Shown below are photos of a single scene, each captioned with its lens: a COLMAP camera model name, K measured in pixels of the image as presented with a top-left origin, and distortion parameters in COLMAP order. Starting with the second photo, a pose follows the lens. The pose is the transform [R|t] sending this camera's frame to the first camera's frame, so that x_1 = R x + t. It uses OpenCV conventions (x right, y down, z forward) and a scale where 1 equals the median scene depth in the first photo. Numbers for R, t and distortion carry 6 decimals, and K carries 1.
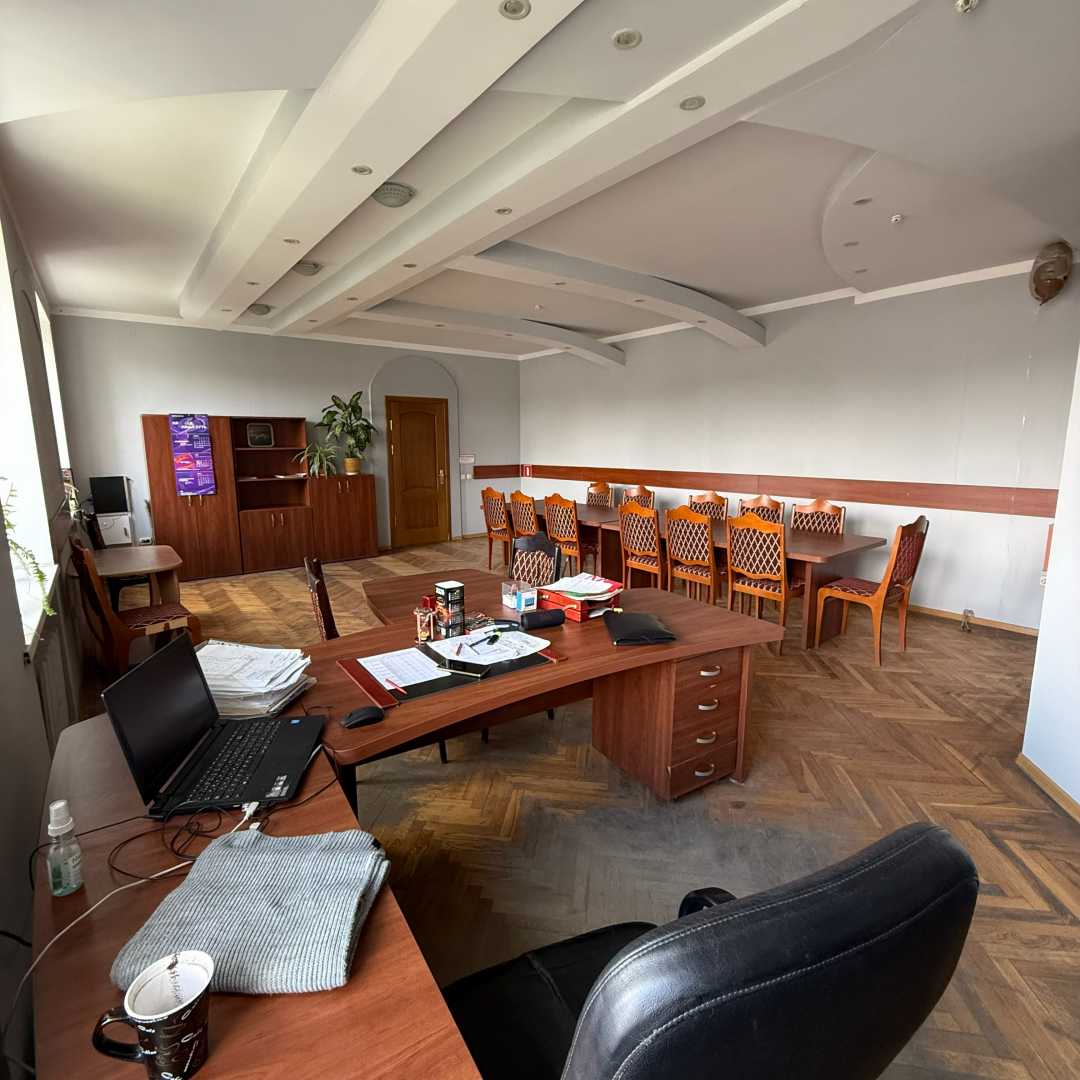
lens RADIAL K [[575.4, 0, 537.1], [0, 575.4, 537.6], [0, 0, 1]] dist [0.005020, -0.001496]
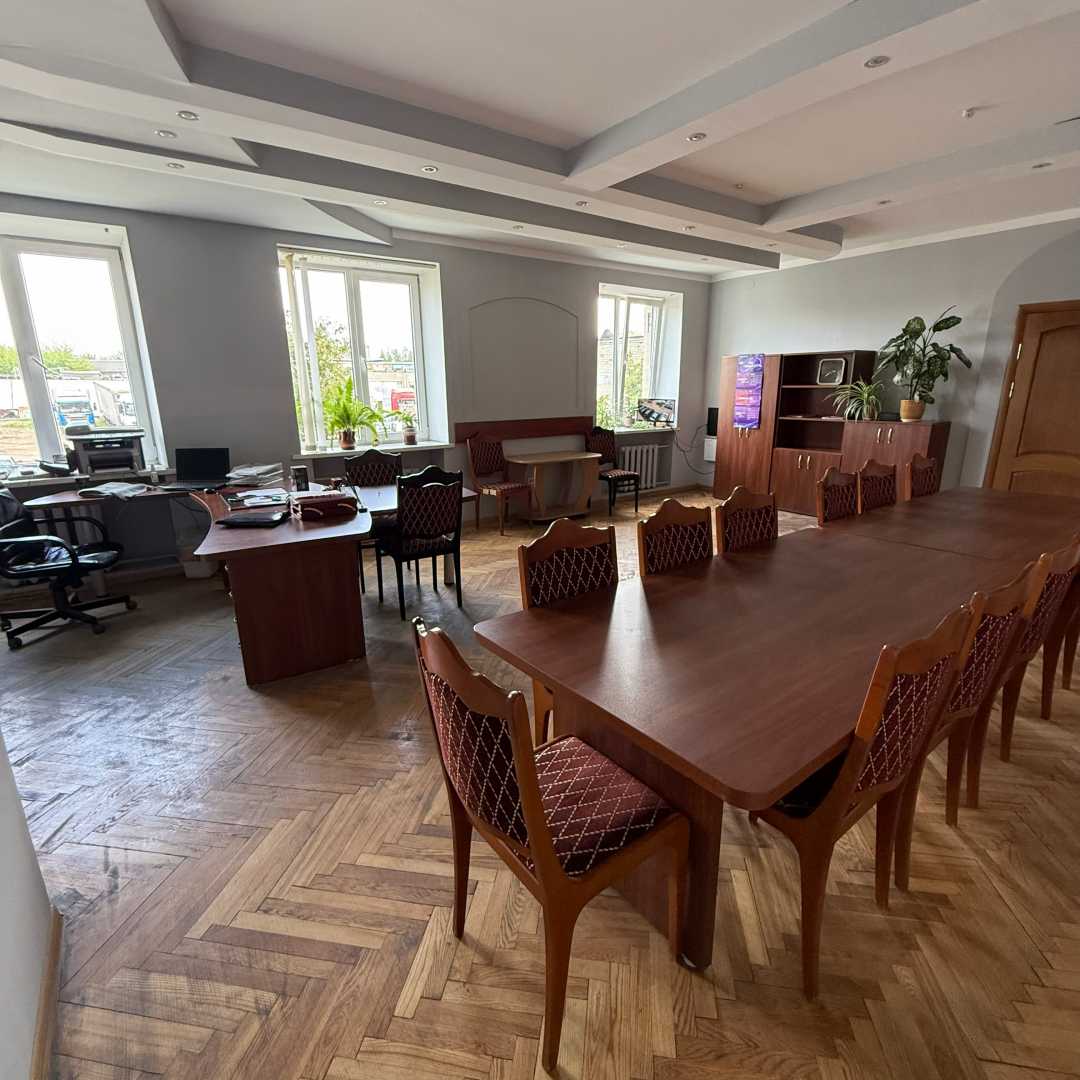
lens RADIAL K [[575.4, 0, 535.5], [0, 575.4, 532.3], [0, 0, 1]] dist [0.005020, -0.001496]
pose [[-0.012073, 0.255621, -0.966702, 0.526163], [-0.157401, 0.954233, 0.254290, -0.096595], [0.987461, 0.155230, 0.028714, 0.571019]]
